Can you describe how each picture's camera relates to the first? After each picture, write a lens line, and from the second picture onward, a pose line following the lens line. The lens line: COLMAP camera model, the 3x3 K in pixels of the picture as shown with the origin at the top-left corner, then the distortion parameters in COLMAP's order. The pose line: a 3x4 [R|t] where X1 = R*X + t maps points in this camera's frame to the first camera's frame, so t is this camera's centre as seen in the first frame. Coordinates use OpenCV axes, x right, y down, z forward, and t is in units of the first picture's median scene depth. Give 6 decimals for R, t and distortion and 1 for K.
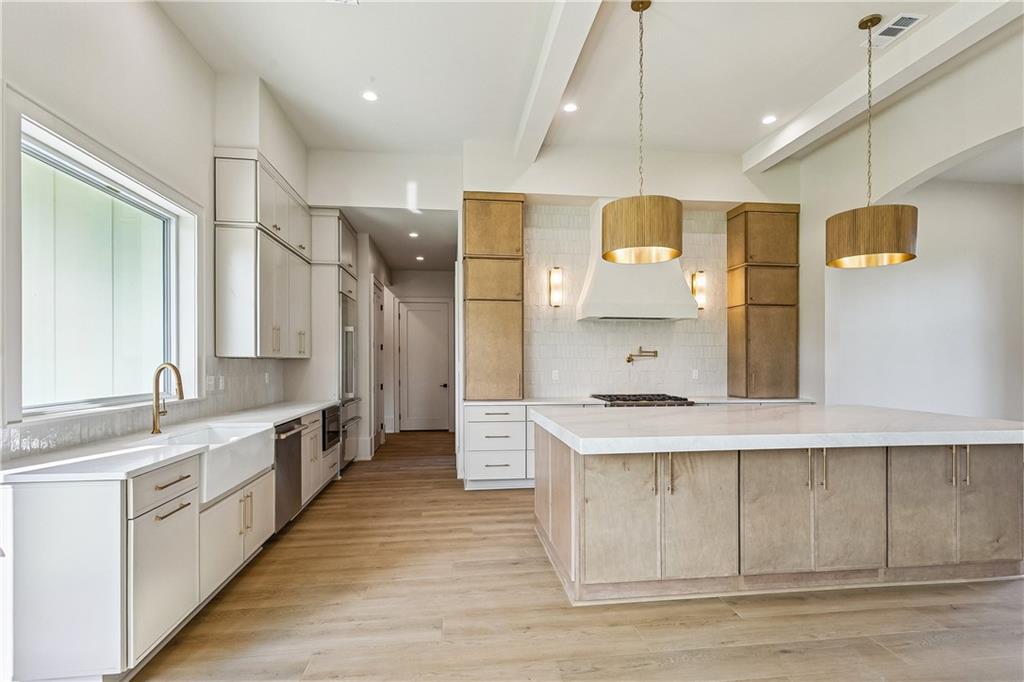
lens RADIAL K [[492.1, 0, 512.0], [0, 492.1, 341.0], [0, 0, 1]] dist [0.014743, 0.000272]
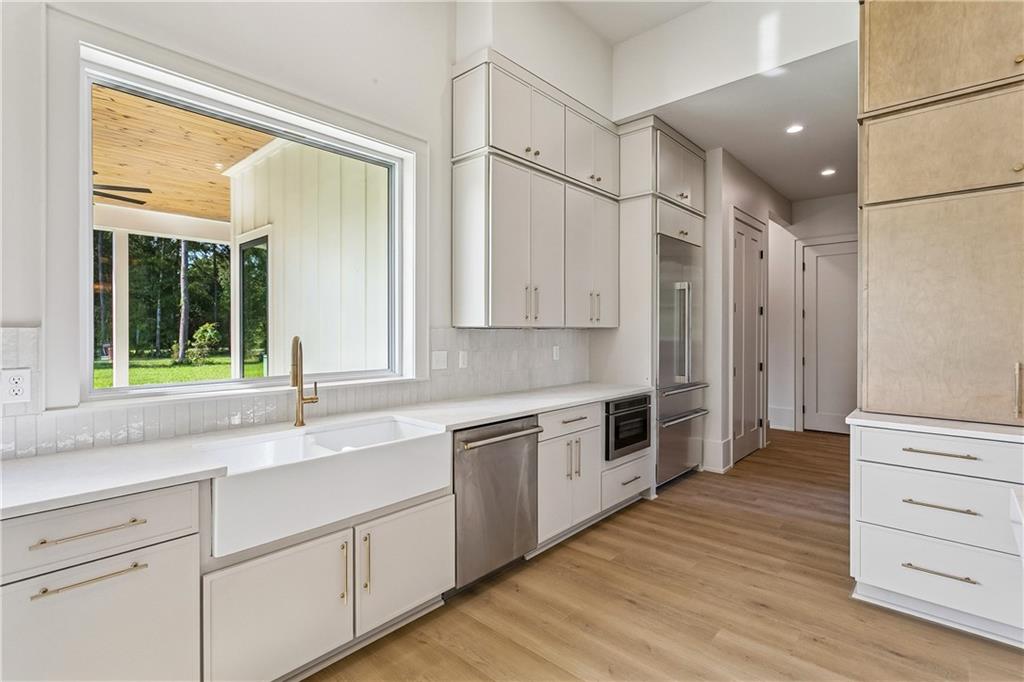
lens RADIAL K [[481.2, 0, 514.0], [0, 481.2, 331.6], [0, 0, 1]] dist [0.001752, 0.000615]
pose [[0.648805, 0.000675, -0.760954, 0.045668], [0.034125, 0.998968, 0.029982, 0.014460], [0.760189, -0.045420, 0.648113, 0.419850]]
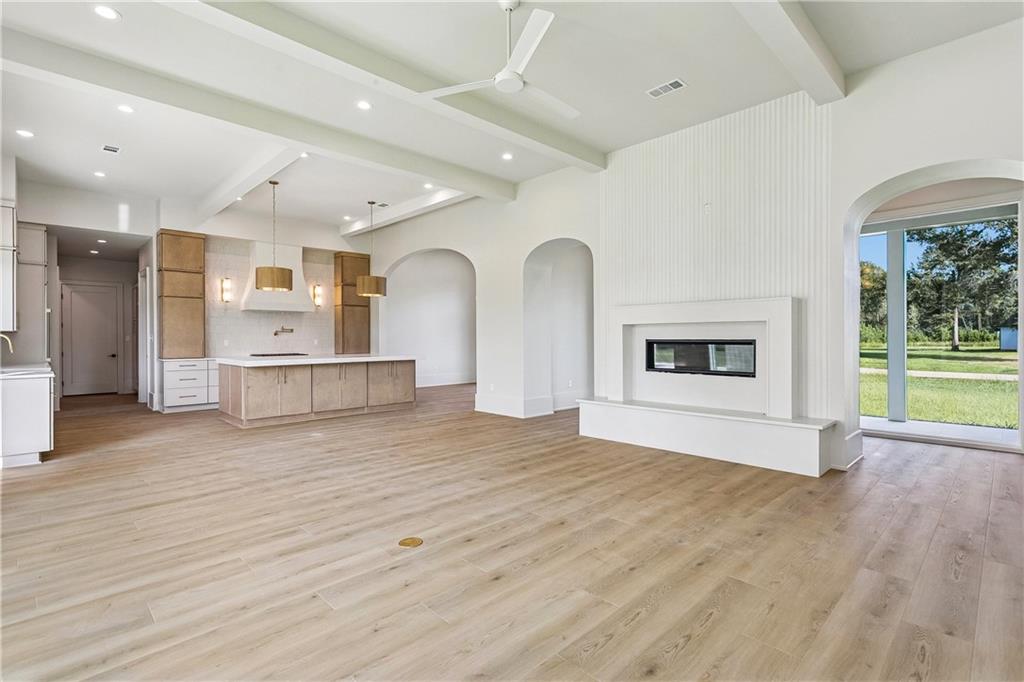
lens RADIAL K [[492.1, 0, 512.0], [0, 492.1, 341.0], [0, 0, 1]] dist [0.014743, 0.000272]
pose [[0.798524, -0.007011, 0.601922, -0.159736], [-0.022148, 0.998913, 0.041017, -0.029965], [-0.601556, -0.046085, 0.797500, -0.989517]]
